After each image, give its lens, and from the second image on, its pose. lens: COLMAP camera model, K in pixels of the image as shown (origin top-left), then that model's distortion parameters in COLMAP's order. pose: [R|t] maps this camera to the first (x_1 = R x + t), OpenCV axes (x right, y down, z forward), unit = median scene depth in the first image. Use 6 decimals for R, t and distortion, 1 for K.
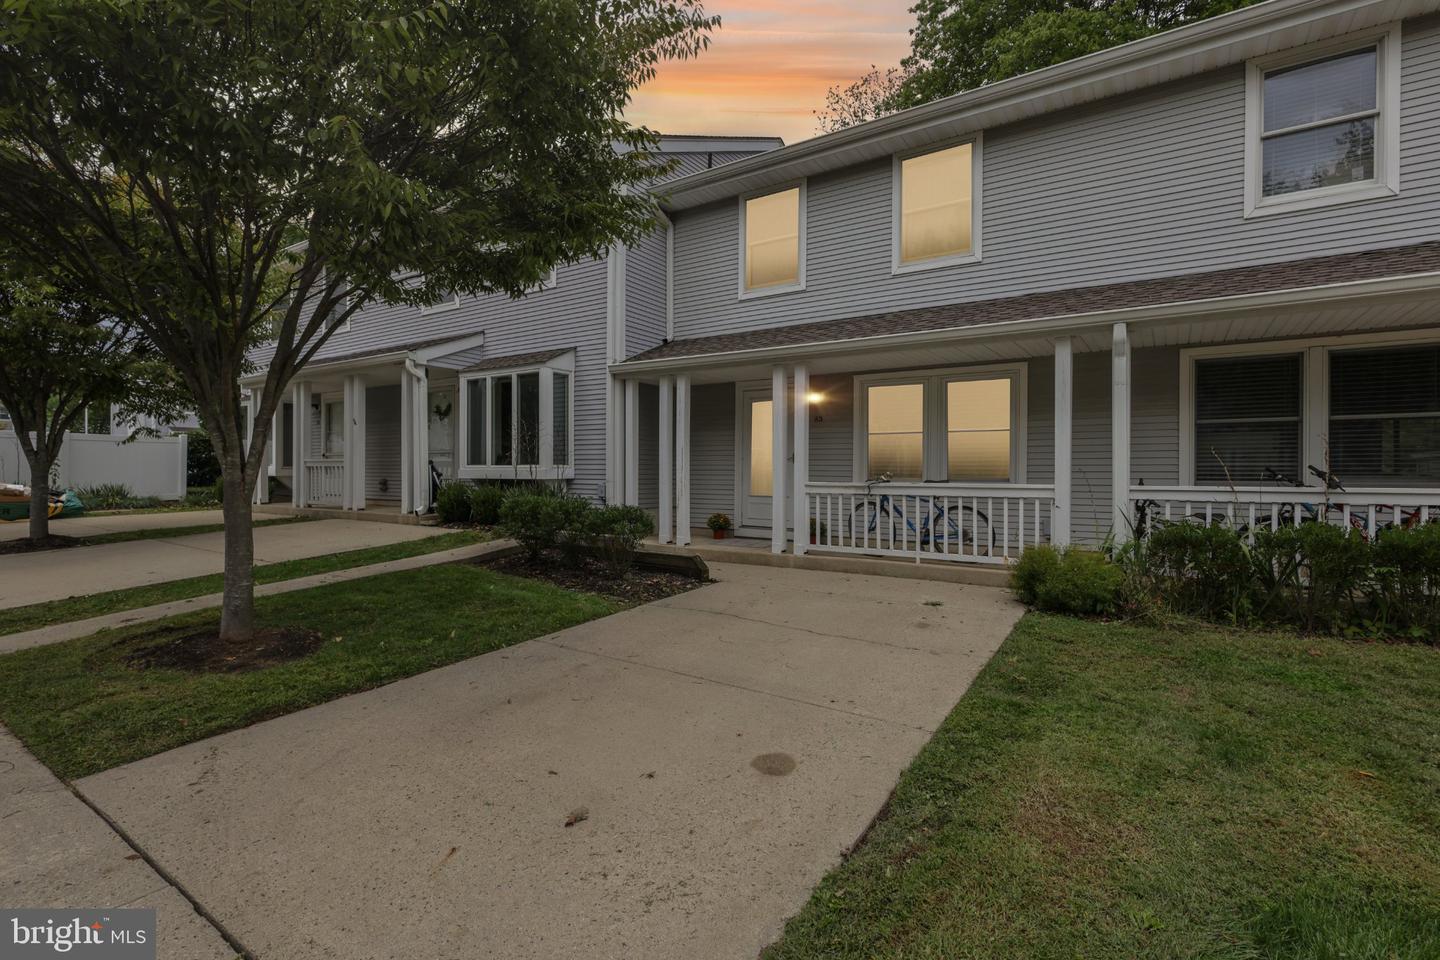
lens RADIAL K [[672.3, 0, 719.9], [0, 672.3, 478.2], [0, 0, 1]] dist [-0.004707, 0.004707]
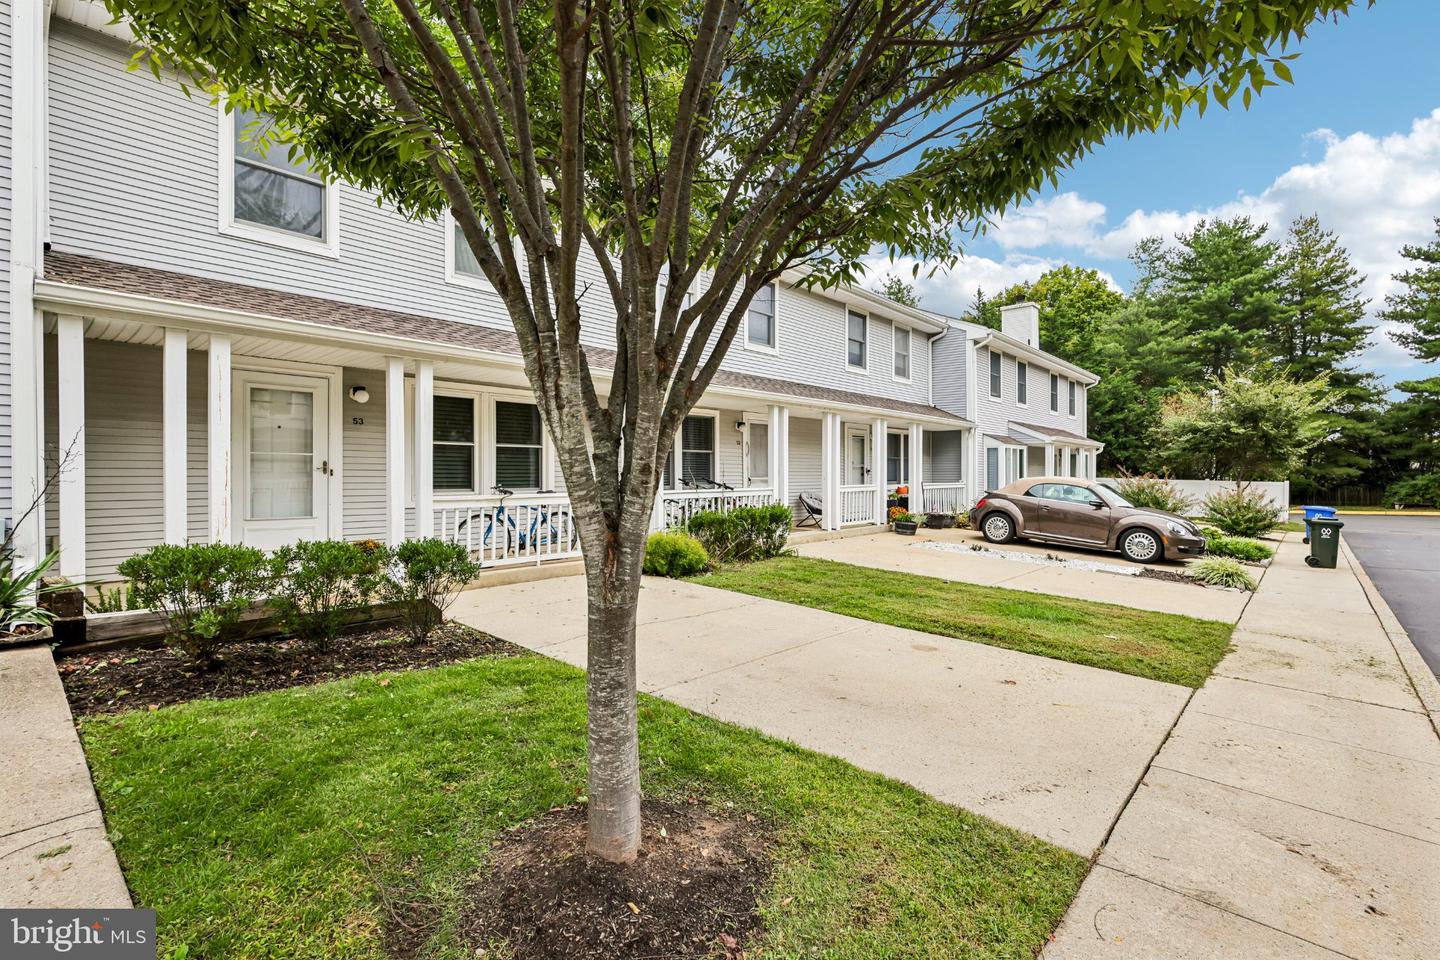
lens RADIAL K [[672.3, 0, 719.3], [0, 672.3, 474.9], [0, 0, 1]] dist [-0.004707, 0.004707]
pose [[0.133964, -0.007253, 0.990960, -1.244573], [0.006027, 0.999961, 0.006505, -0.048240], [-0.990968, 0.005101, 0.134002, 0.886127]]
